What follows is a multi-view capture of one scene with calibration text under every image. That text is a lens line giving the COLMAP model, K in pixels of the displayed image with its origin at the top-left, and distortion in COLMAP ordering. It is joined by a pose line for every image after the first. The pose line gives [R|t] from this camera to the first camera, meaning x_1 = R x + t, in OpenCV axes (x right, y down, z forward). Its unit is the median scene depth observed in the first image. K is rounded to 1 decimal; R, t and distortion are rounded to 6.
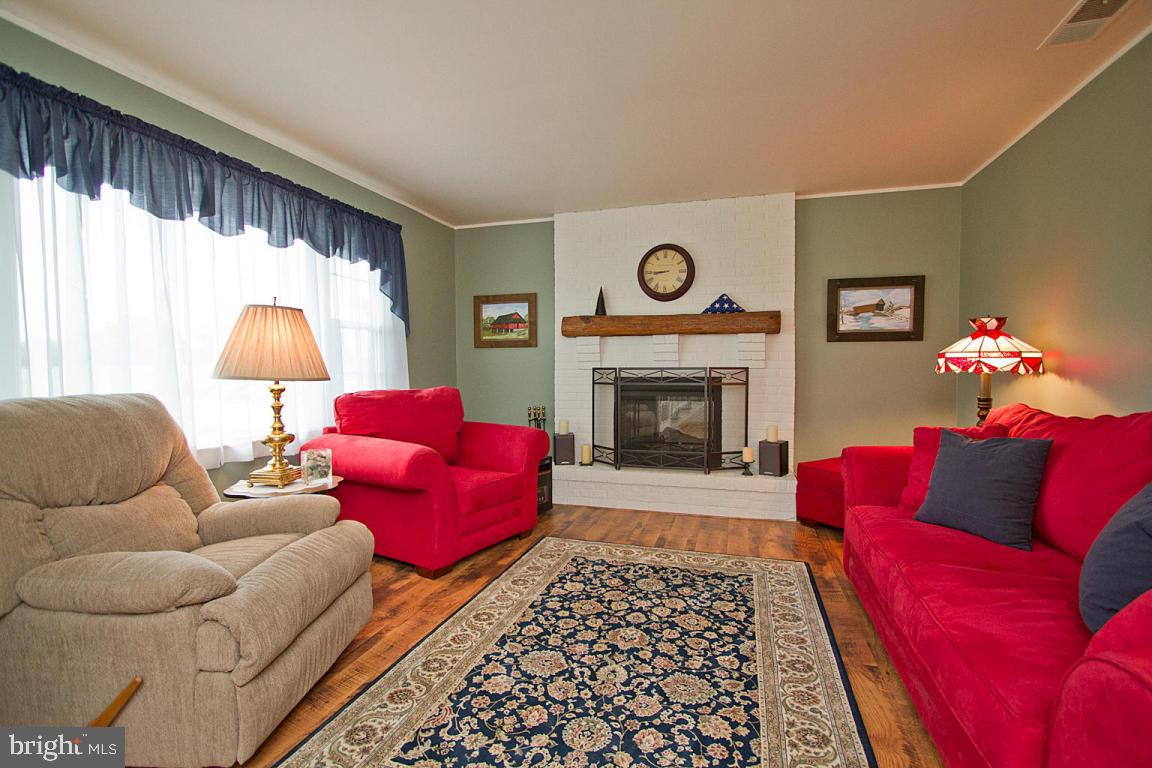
lens RADIAL K [[540.3, 0, 576.0], [0, 540.3, 384.0], [0, 0, 1]] dist [-0.000492, -0.000056]
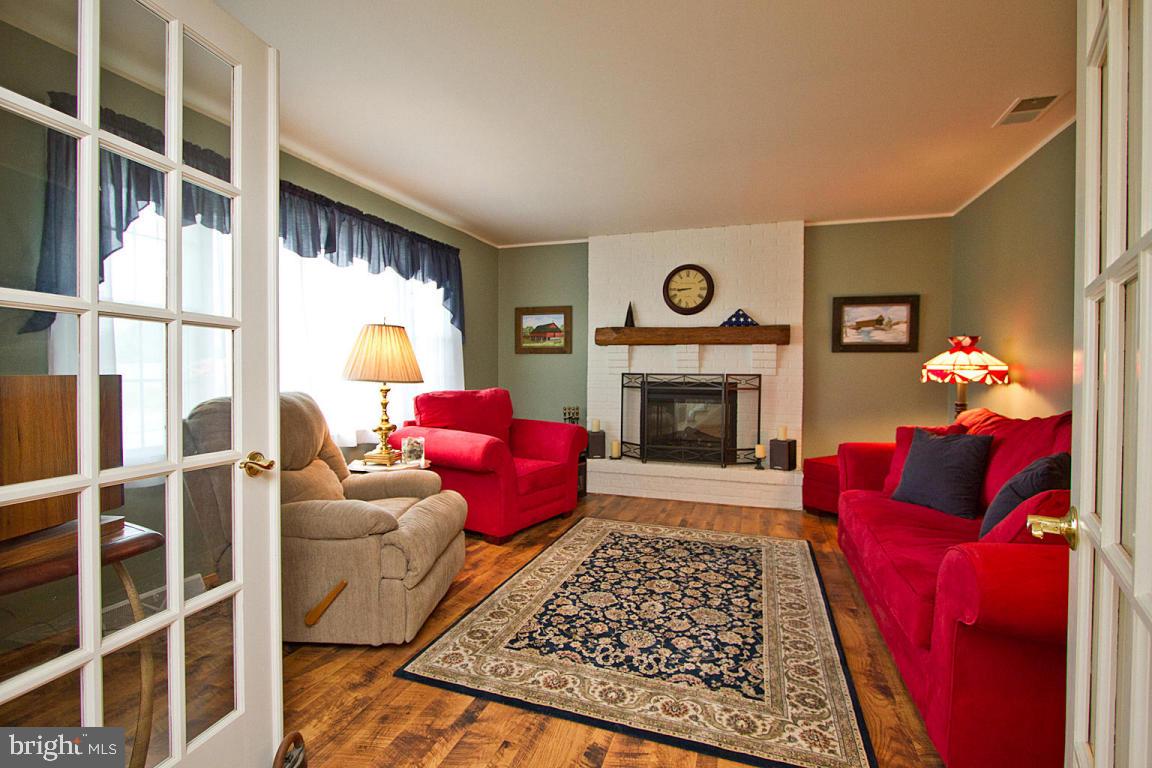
lens RADIAL K [[521.8, 0, 574.9], [0, 521.8, 379.8], [0, 0, 1]] dist [0.000158, -0.000025]
pose [[0.999195, 0.011022, -0.038577, -0.050369], [-0.011490, 0.999863, -0.011925, -0.002945], [0.038440, 0.012358, 0.999184, -0.188821]]
